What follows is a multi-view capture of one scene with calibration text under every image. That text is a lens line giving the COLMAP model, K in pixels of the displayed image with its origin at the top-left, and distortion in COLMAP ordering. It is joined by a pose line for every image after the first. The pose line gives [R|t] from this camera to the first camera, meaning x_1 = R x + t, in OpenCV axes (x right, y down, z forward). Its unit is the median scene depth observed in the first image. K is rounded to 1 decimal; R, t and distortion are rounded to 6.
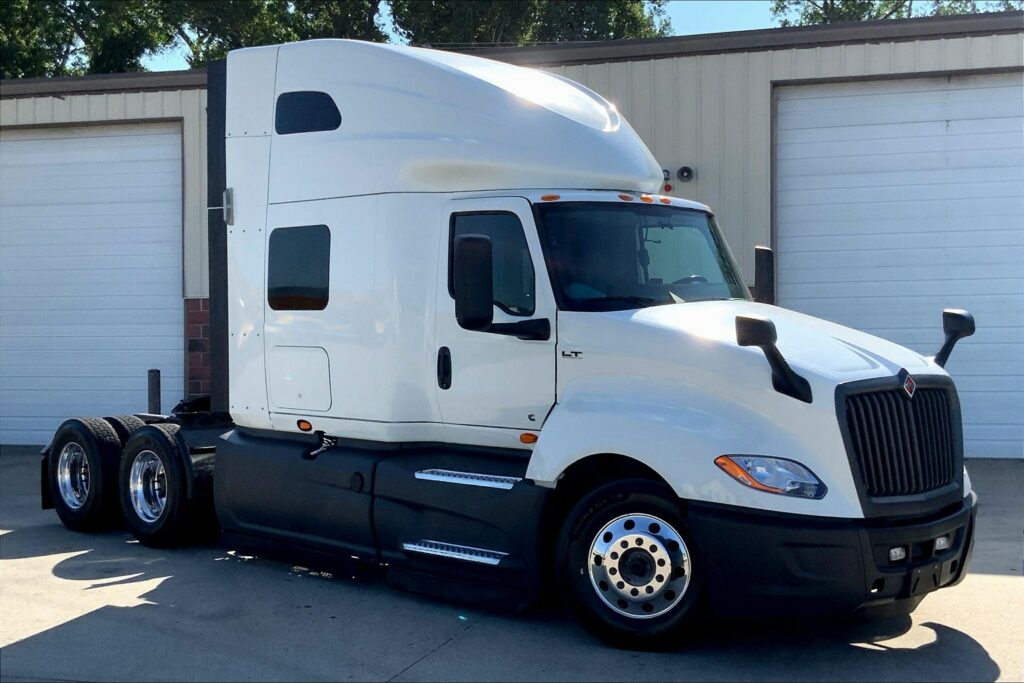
lens RADIAL K [[1235.9, 0, 512.0], [0, 1235.9, 341.5], [0, 0, 1]] dist [0.036224, 0.001508]
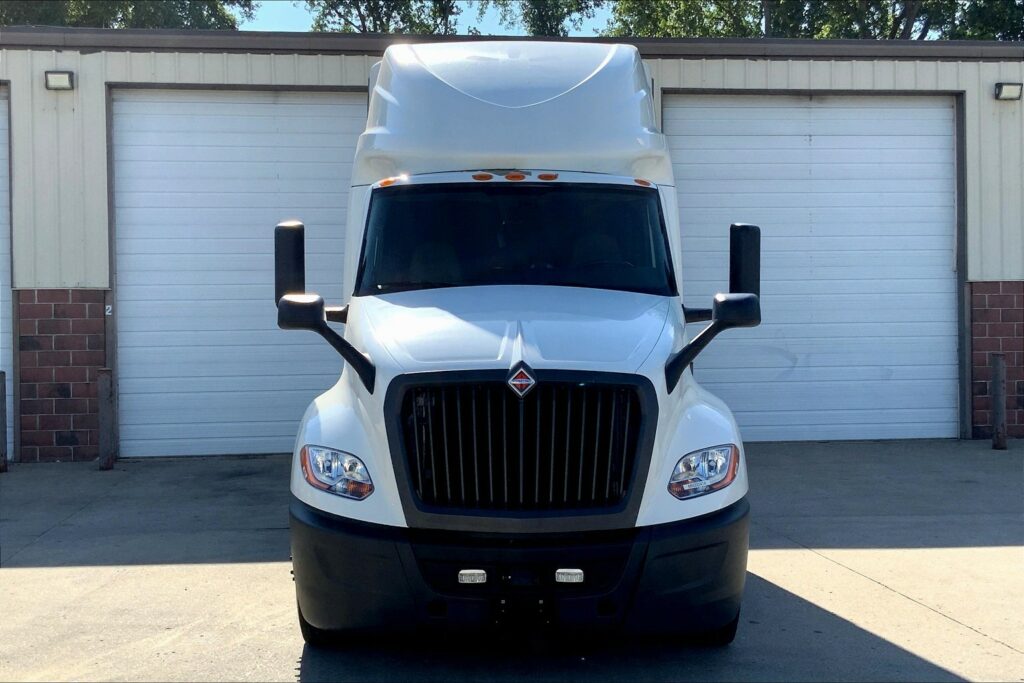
lens RADIAL K [[1235.9, 0, 512.0], [0, 1235.9, 341.5], [0, 0, 1]] dist [0.036224, 0.001508]
pose [[0.935385, -0.003141, 0.353616, -0.292770], [0.003273, 0.999995, 0.000225, 0.003601], [-0.353615, 0.000947, 0.935391, 0.070189]]
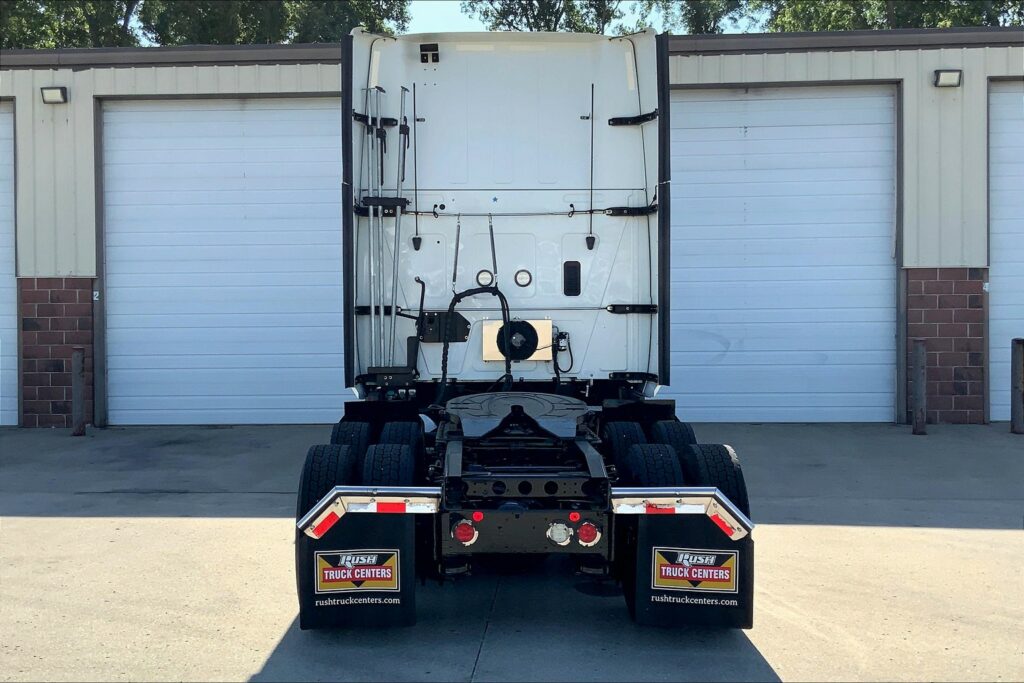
lens RADIAL K [[1137.3, 0, 512.0], [0, 1137.3, 341.5], [0, 0, 1]] dist [0.036282, -0.002951]
pose [[0.982353, -0.001653, 0.187028, -0.055940], [-0.001587, 0.999851, 0.017173, 0.000649], [-0.187029, -0.017167, 0.982204, 0.013607]]
